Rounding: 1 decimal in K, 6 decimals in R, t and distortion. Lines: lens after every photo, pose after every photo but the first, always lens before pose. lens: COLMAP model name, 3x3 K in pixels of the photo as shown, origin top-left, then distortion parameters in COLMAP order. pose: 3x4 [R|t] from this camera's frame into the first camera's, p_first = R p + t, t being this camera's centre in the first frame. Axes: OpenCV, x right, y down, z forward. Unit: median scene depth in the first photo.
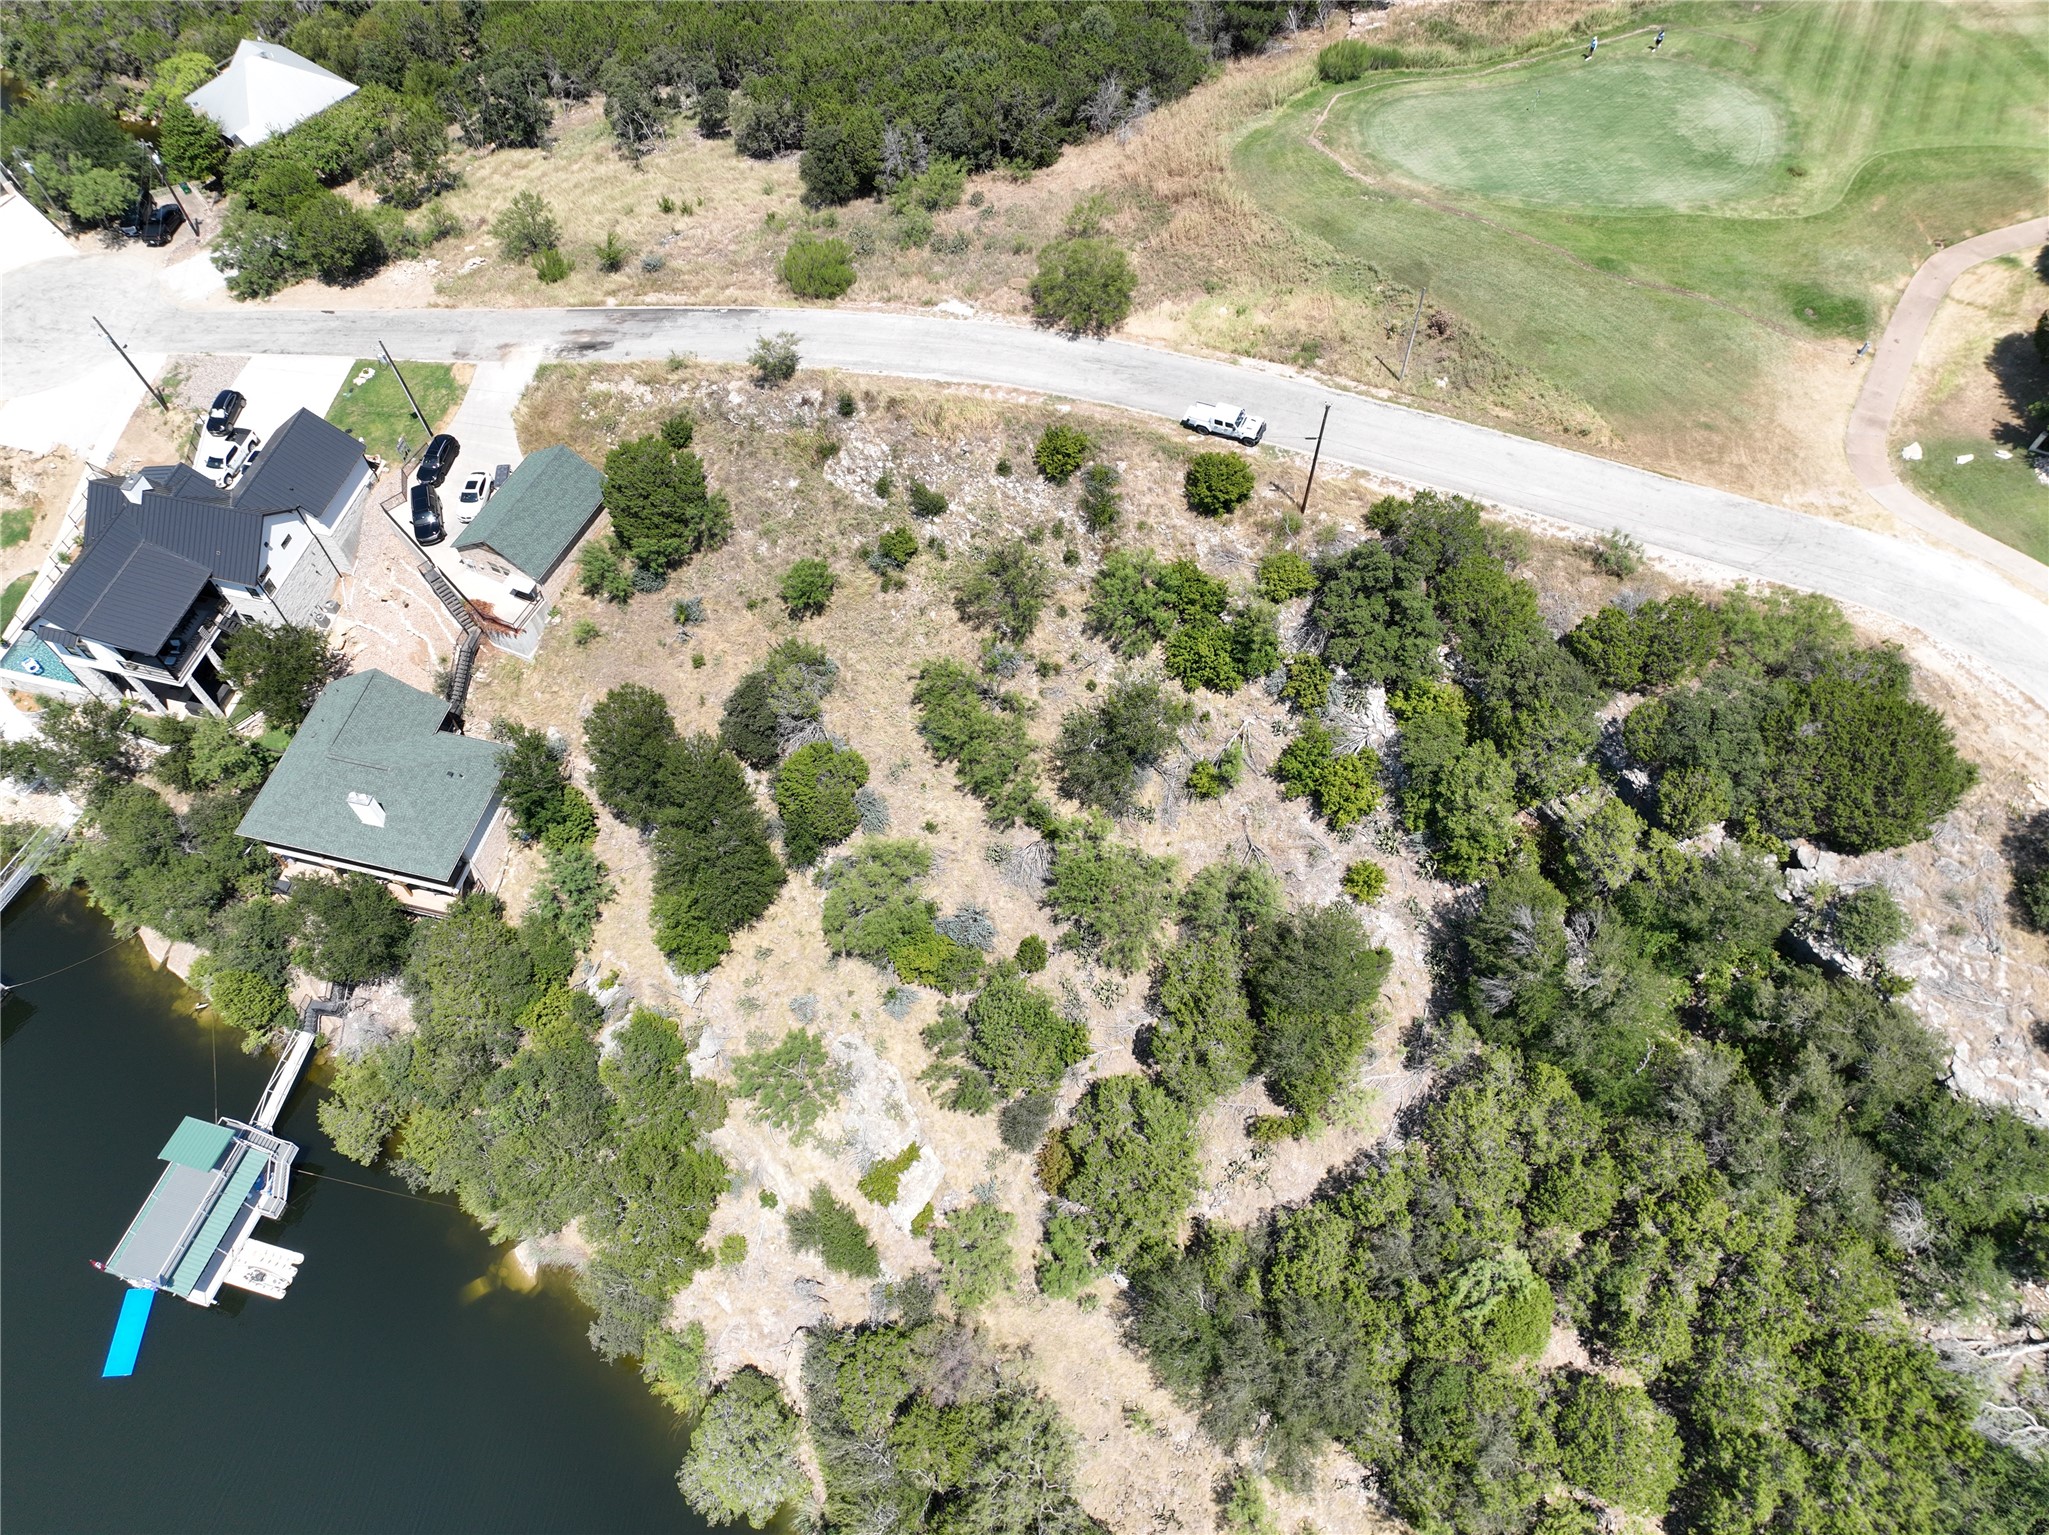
lens RADIAL K [[1431.9, 0, 1024.2], [0, 1431.9, 775.0], [0, 0, 1]] dist [-0.002588, 0.022770]
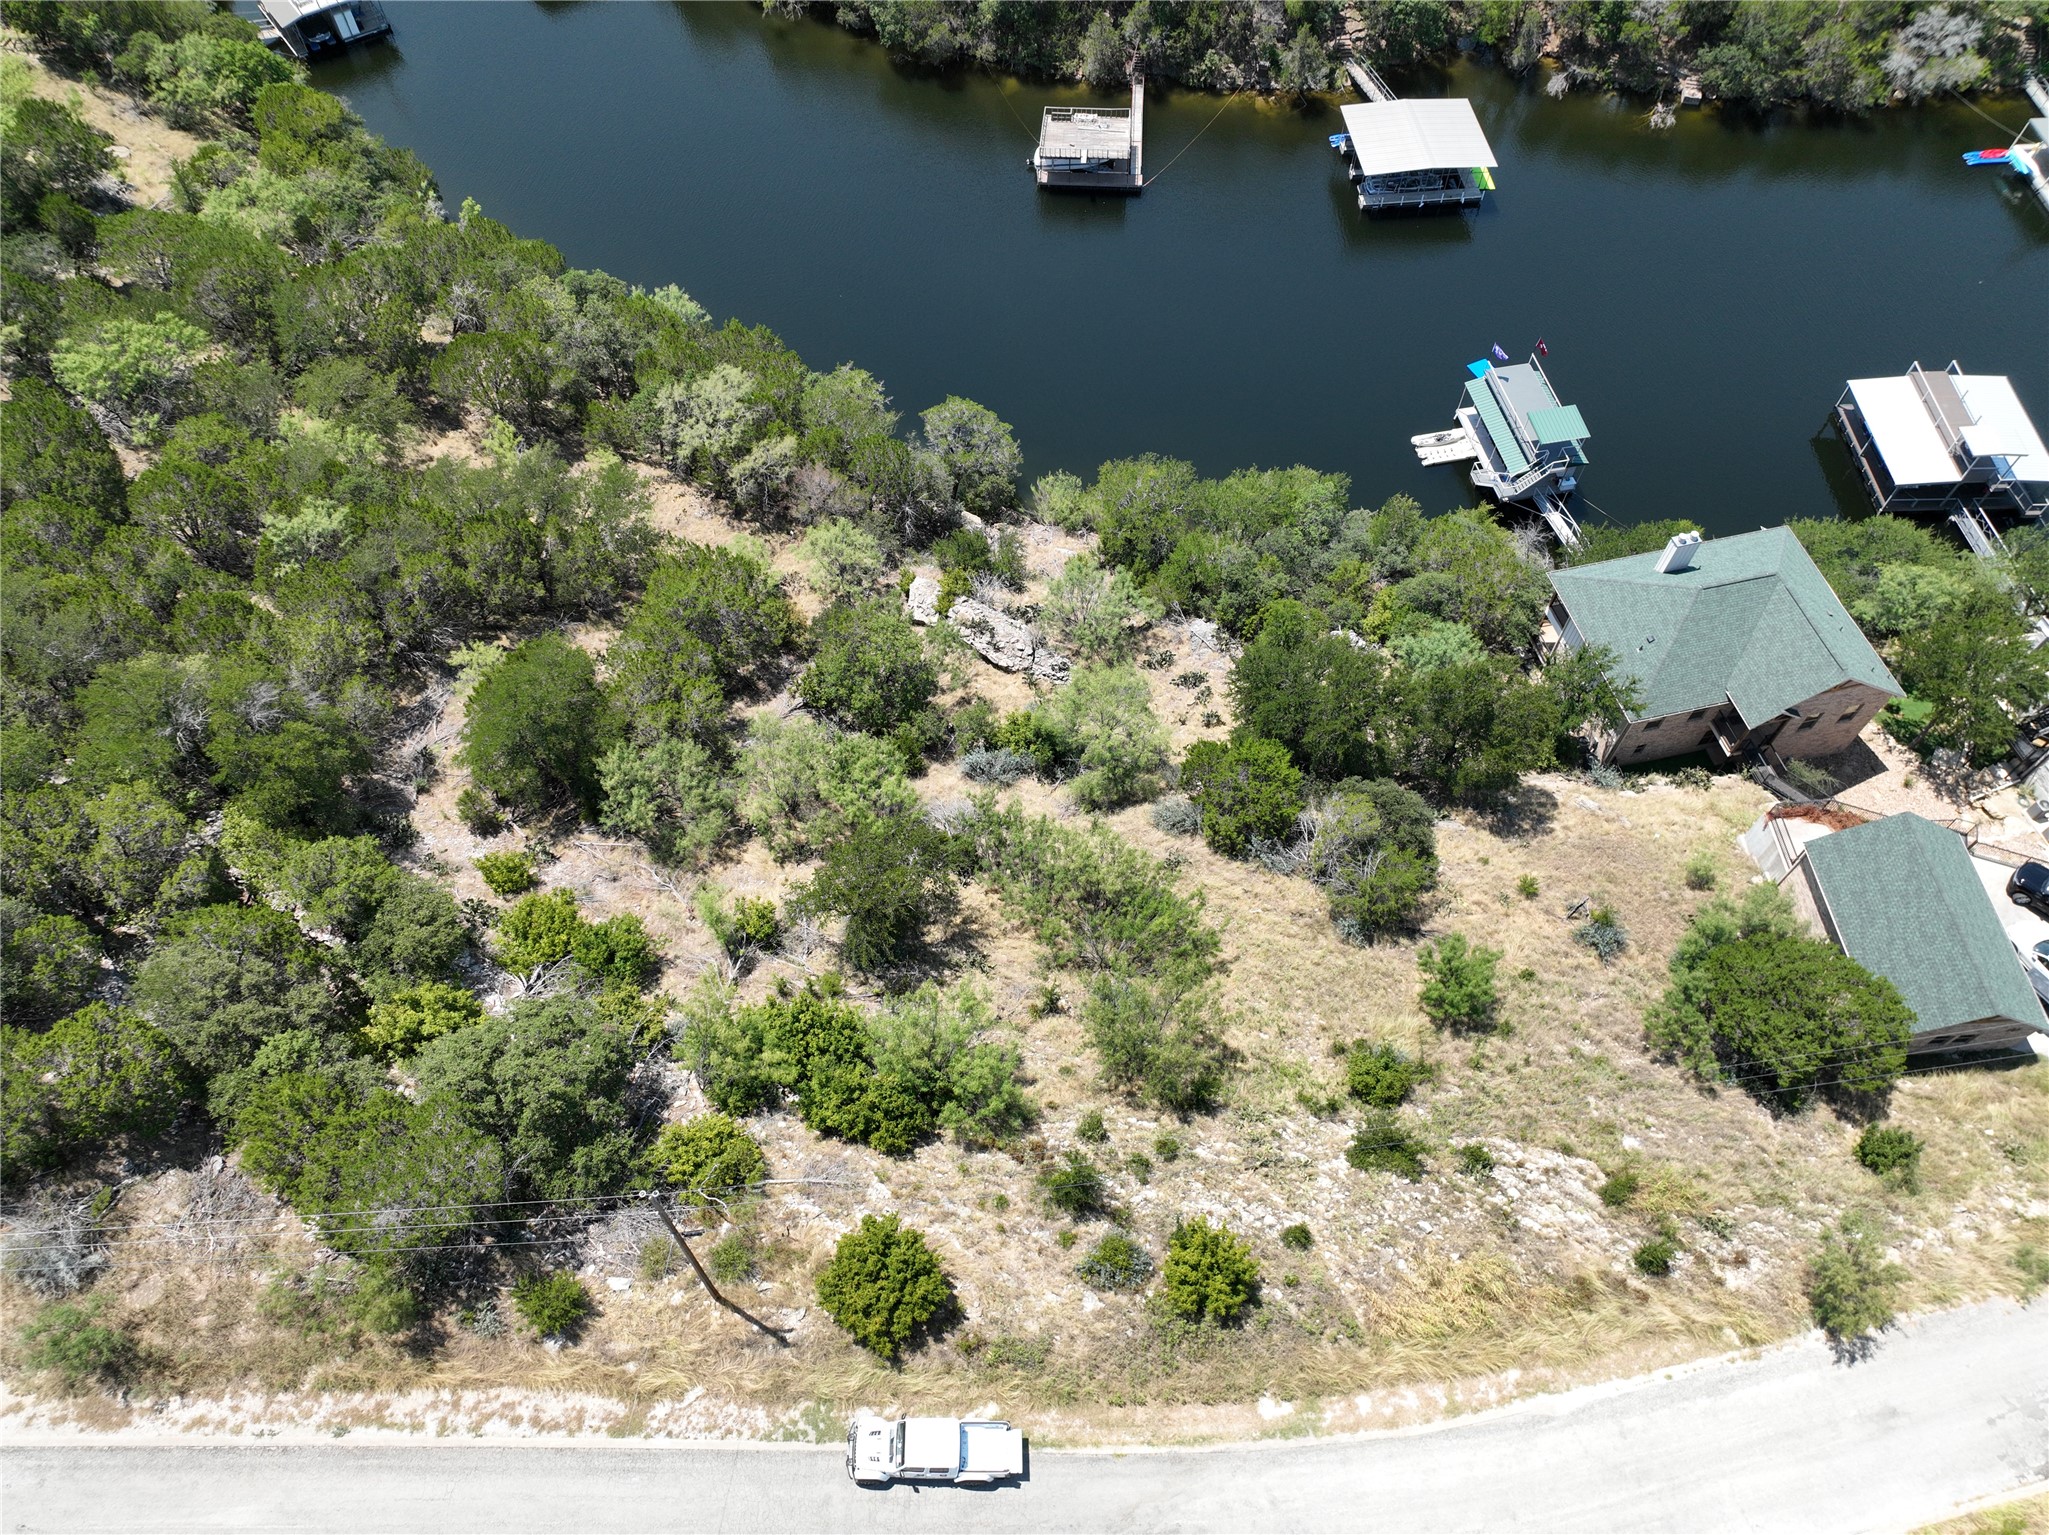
lens RADIAL K [[1434.2, 0, 1024.5], [0, 1434.2, 767.5], [0, 0, 1]] dist [0.013174, 0.000955]
pose [[-0.888380, 0.390568, -0.241326, 0.142718], [-0.387776, -0.356925, 0.849844, -0.592423], [0.245787, 0.848564, 0.468538, 0.602473]]
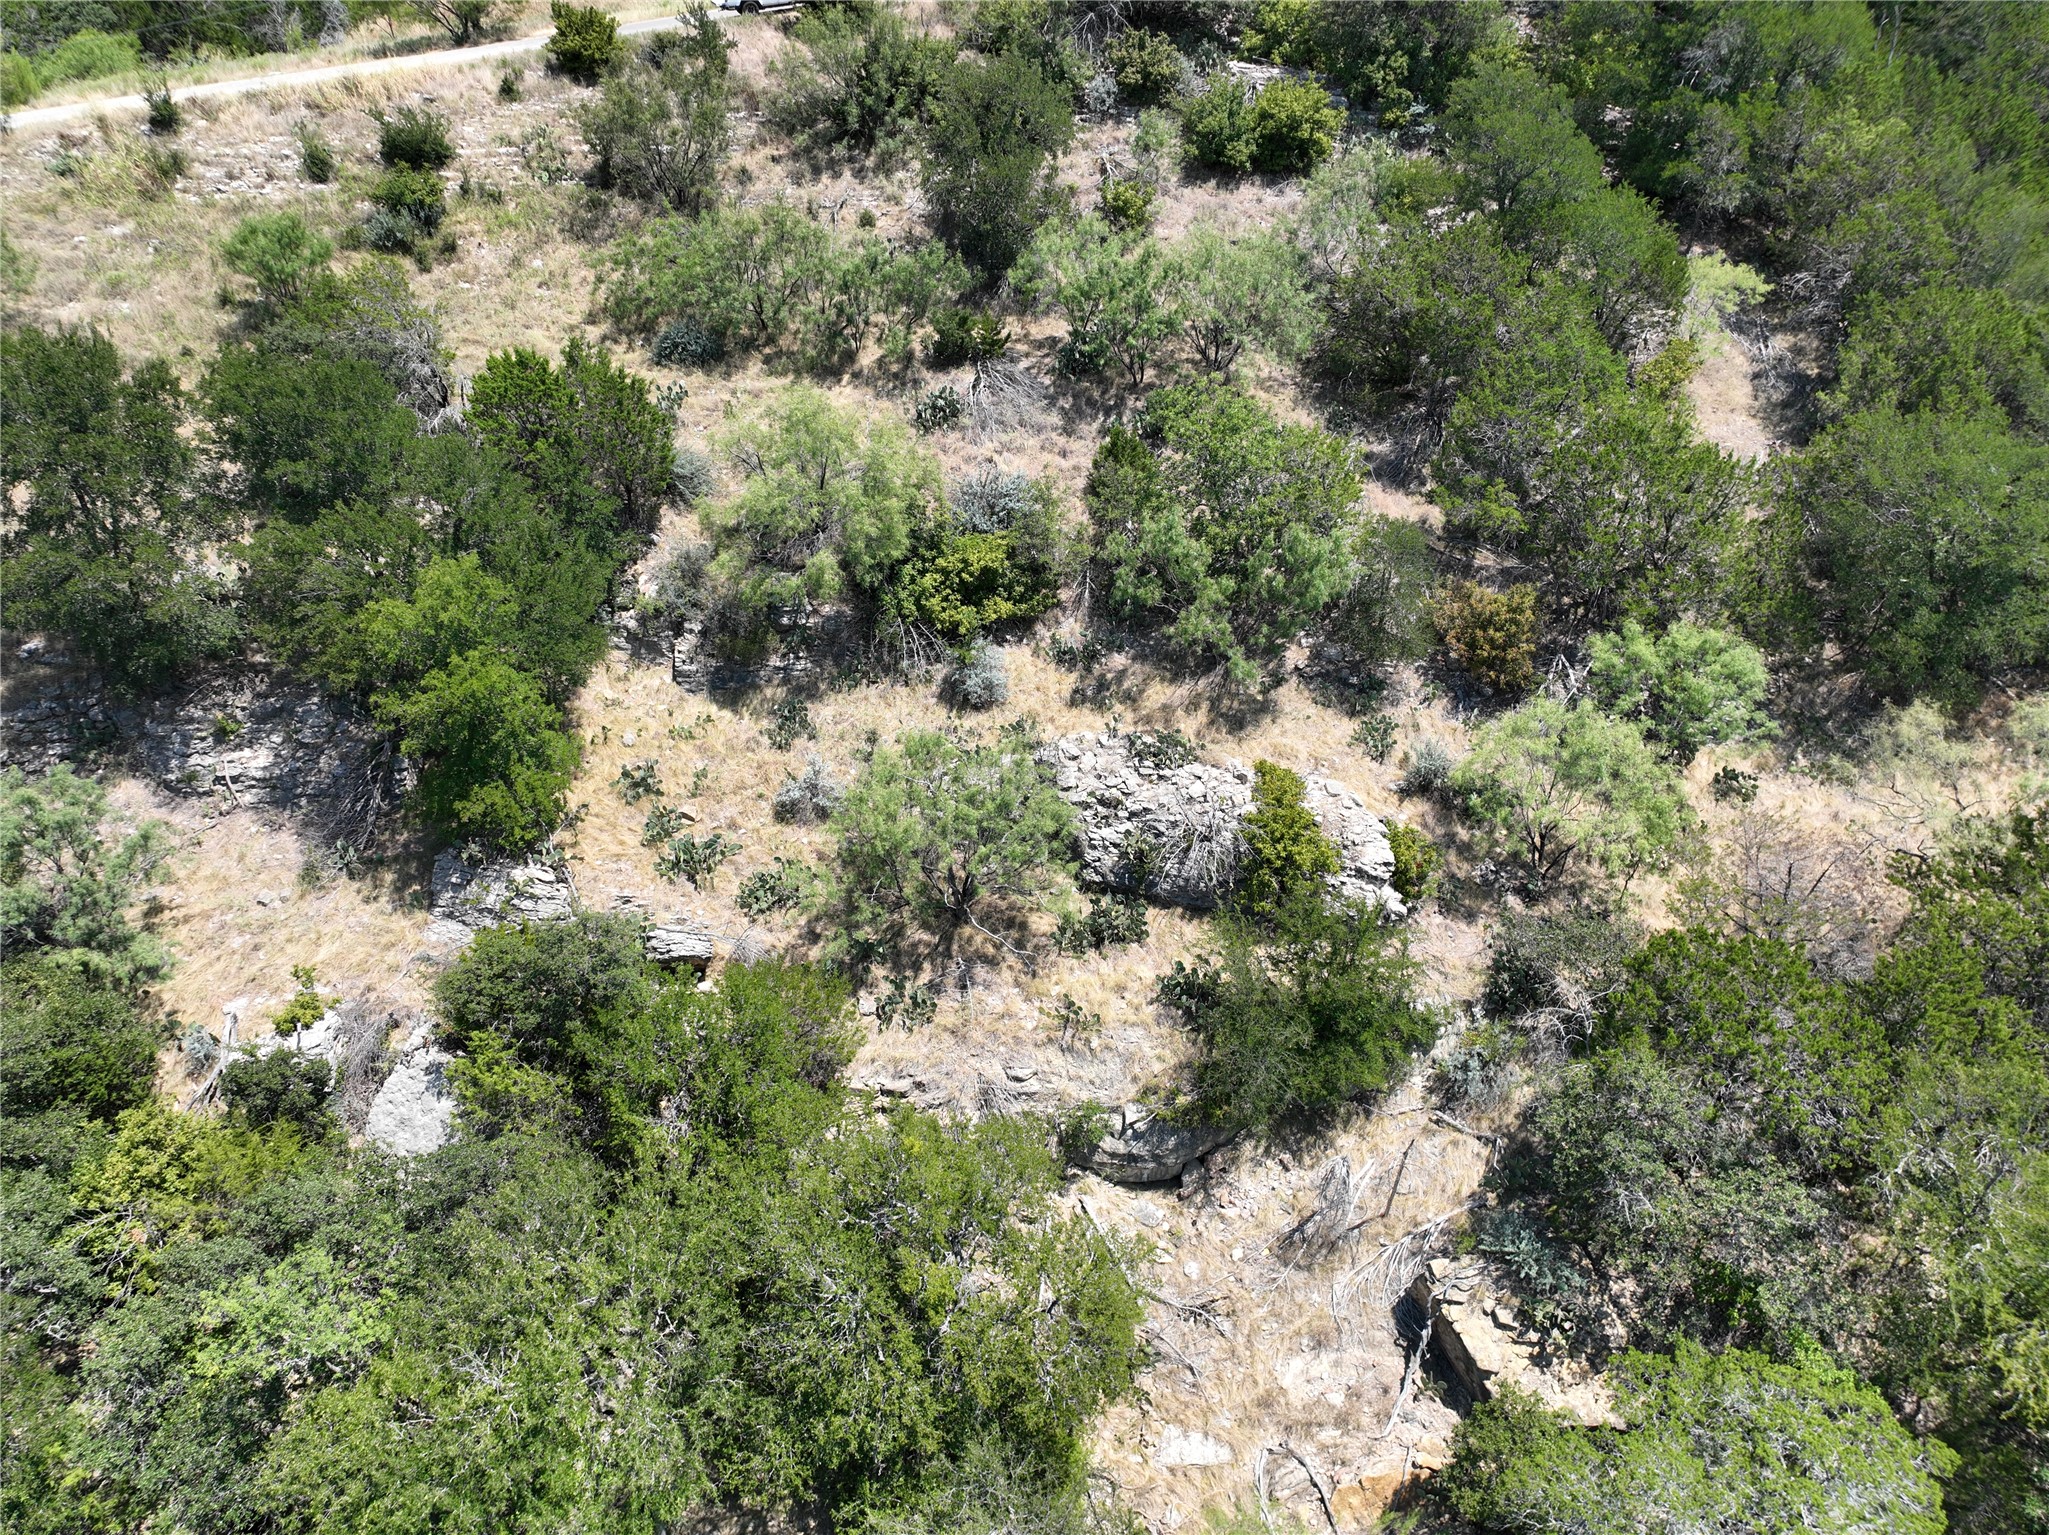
lens RADIAL K [[1431.9, 0, 1024.2], [0, 1431.9, 775.0], [0, 0, 1]] dist [-0.002588, 0.022770]
pose [[0.672853, -0.357364, 0.647735, -0.383476], [0.625729, 0.742000, -0.240622, 0.299129], [-0.394630, 0.567209, 0.722870, 0.667090]]
